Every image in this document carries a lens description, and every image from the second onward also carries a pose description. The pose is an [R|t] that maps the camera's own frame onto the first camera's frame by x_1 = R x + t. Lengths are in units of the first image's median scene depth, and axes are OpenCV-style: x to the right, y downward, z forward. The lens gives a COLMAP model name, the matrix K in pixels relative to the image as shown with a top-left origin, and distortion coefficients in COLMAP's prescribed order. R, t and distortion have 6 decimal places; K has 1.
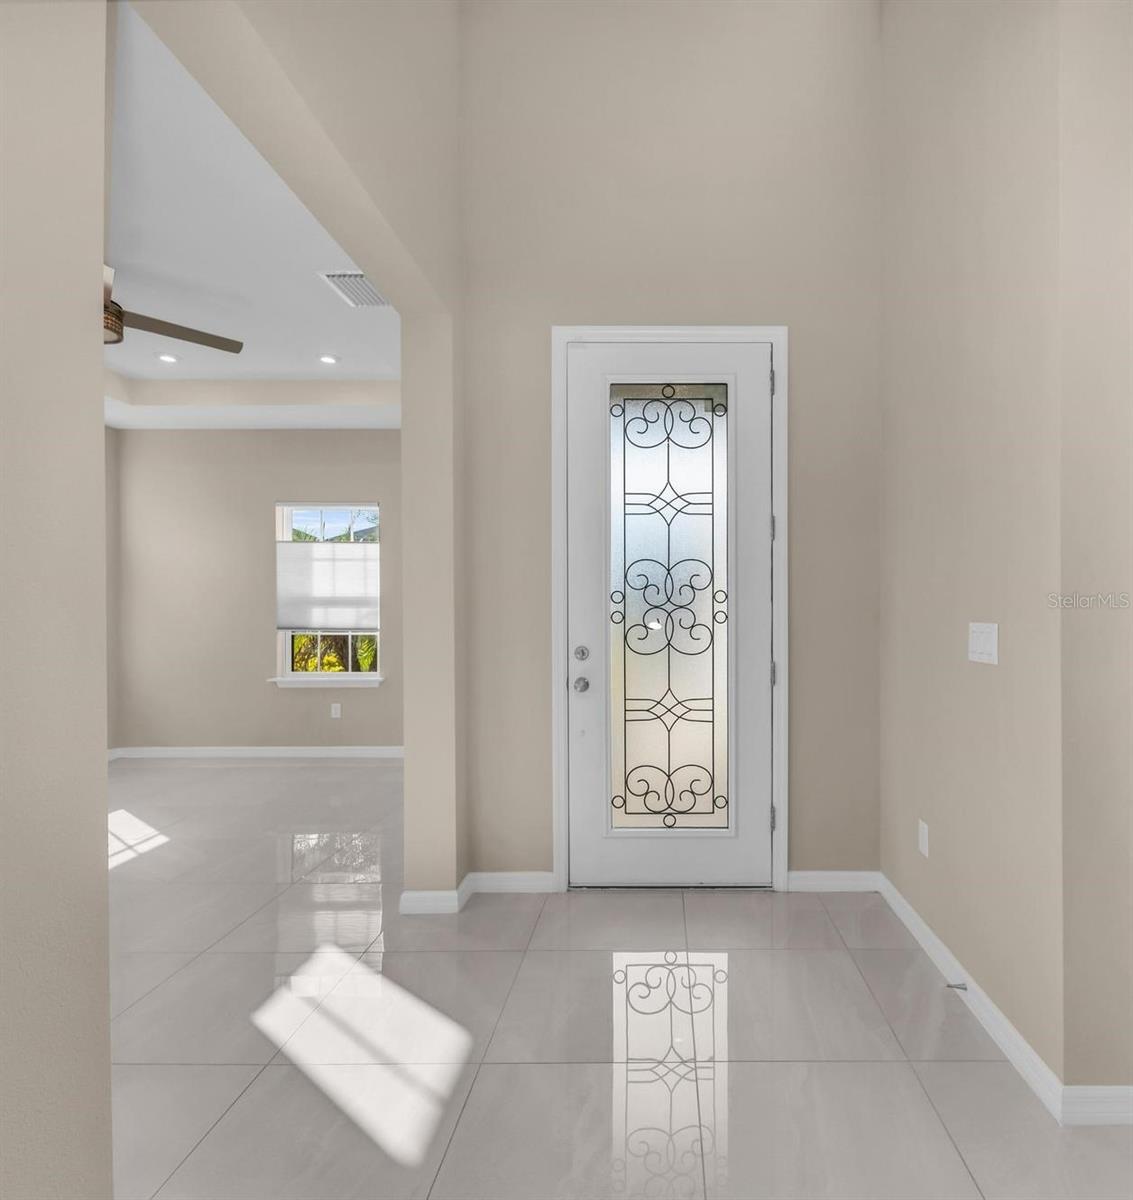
lens RADIAL K [[648.3, 0, 660.3], [0, 648.3, 615.8], [0, 0, 1]] dist [0.003338, -0.001073]
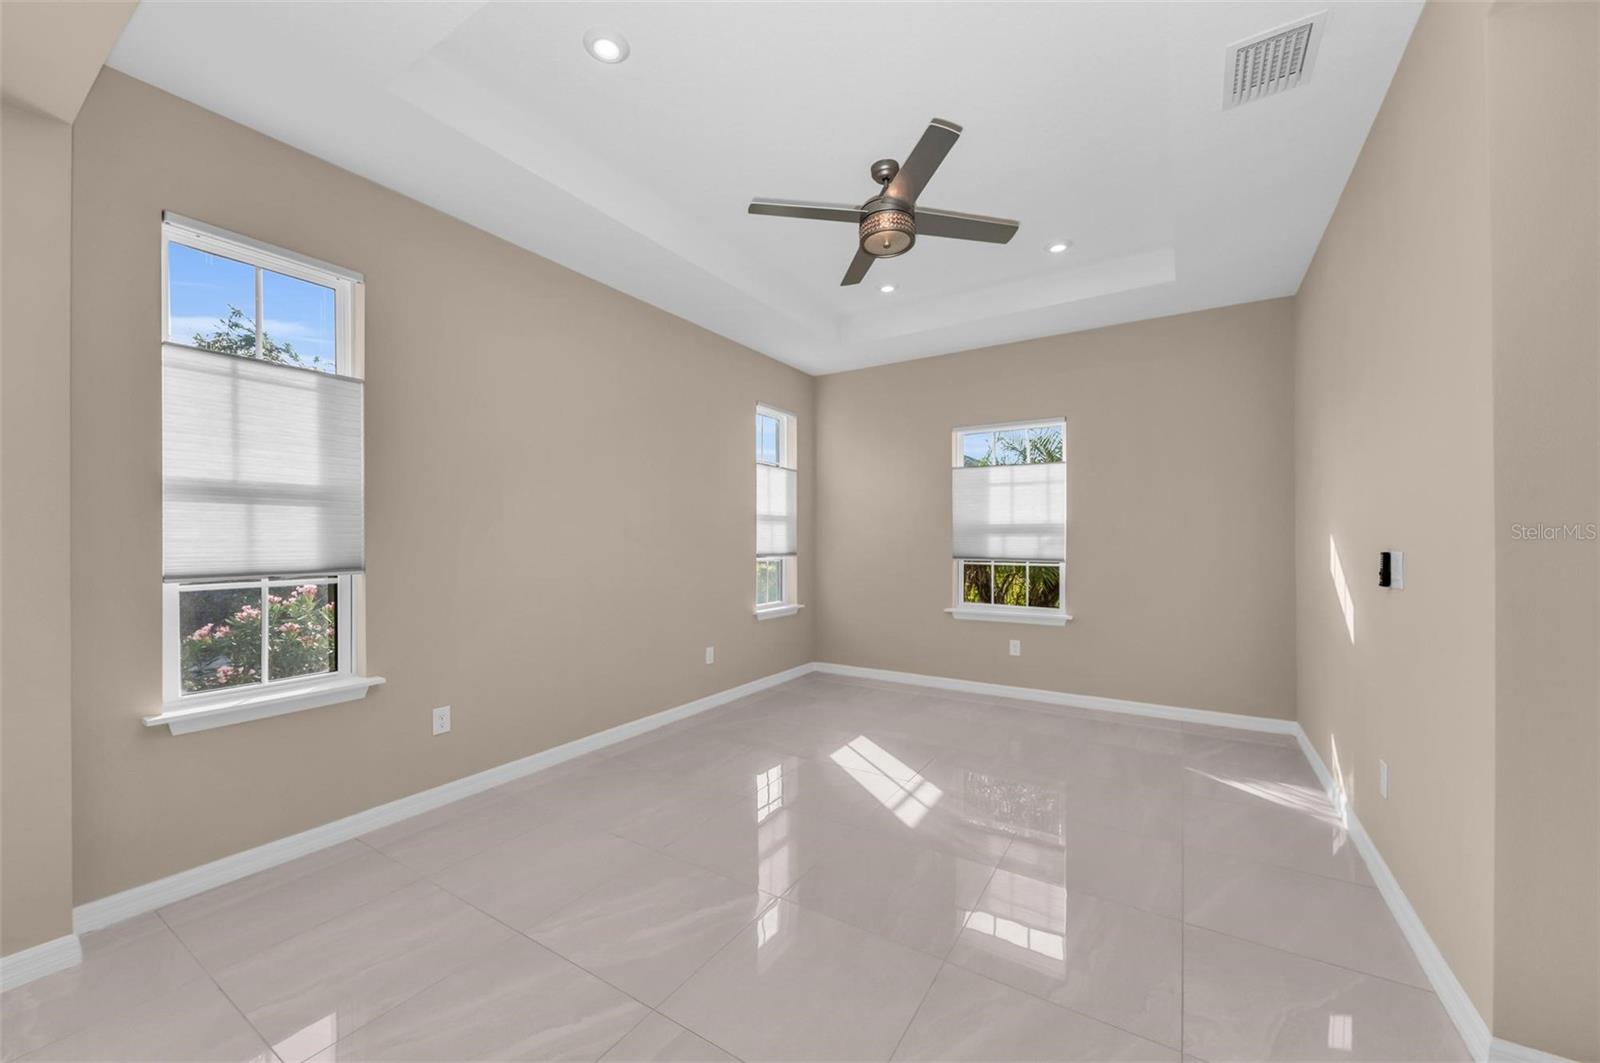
lens RADIAL K [[588.7, 0, 788.7], [0, 588.7, 533.5], [0, 0, 1]] dist [0.002323, -0.002351]
pose [[0.833674, -0.005086, -0.552233, -0.307906], [-0.006657, 0.999792, -0.019256, 0.002436], [0.552216, 0.019730, 0.833468, 0.127702]]
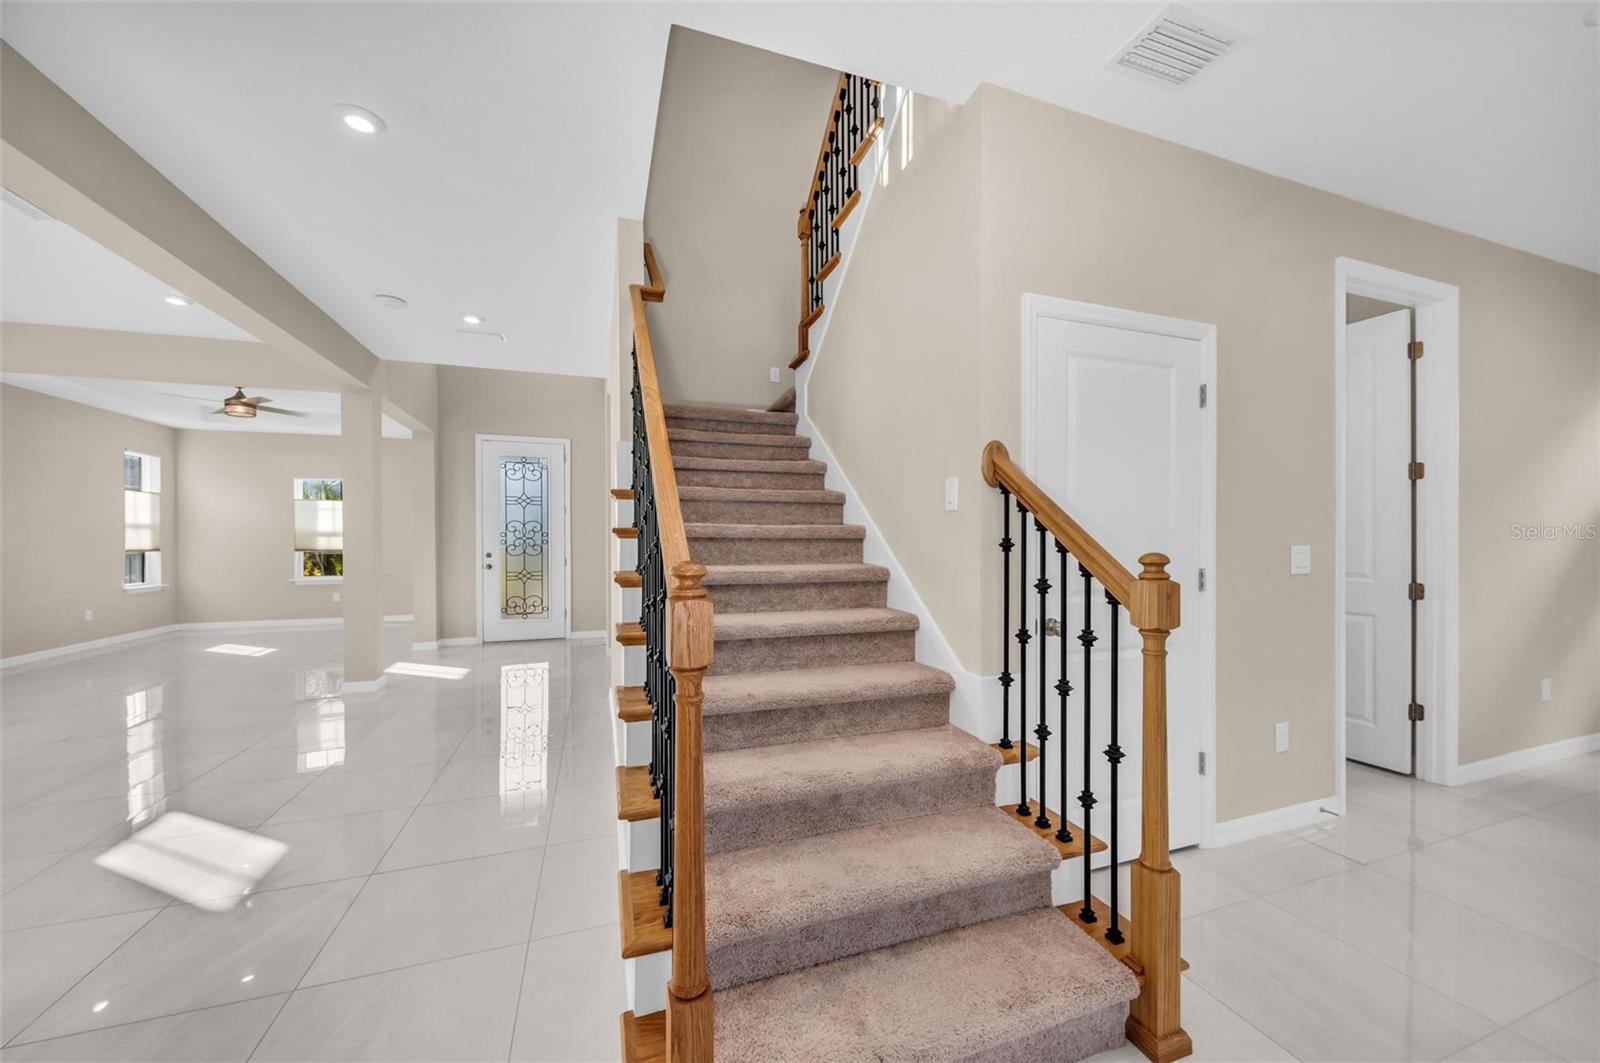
lens RADIAL K [[588.7, 0, 808.1], [0, 588.7, 540.7], [0, 0, 1]] dist [0.002323, -0.002351]
pose [[0.940078, -0.001774, 0.340956, 0.153087], [0.002891, 0.999992, -0.002769, 0.003811], [-0.340948, 0.003588, 0.940075, -0.917537]]
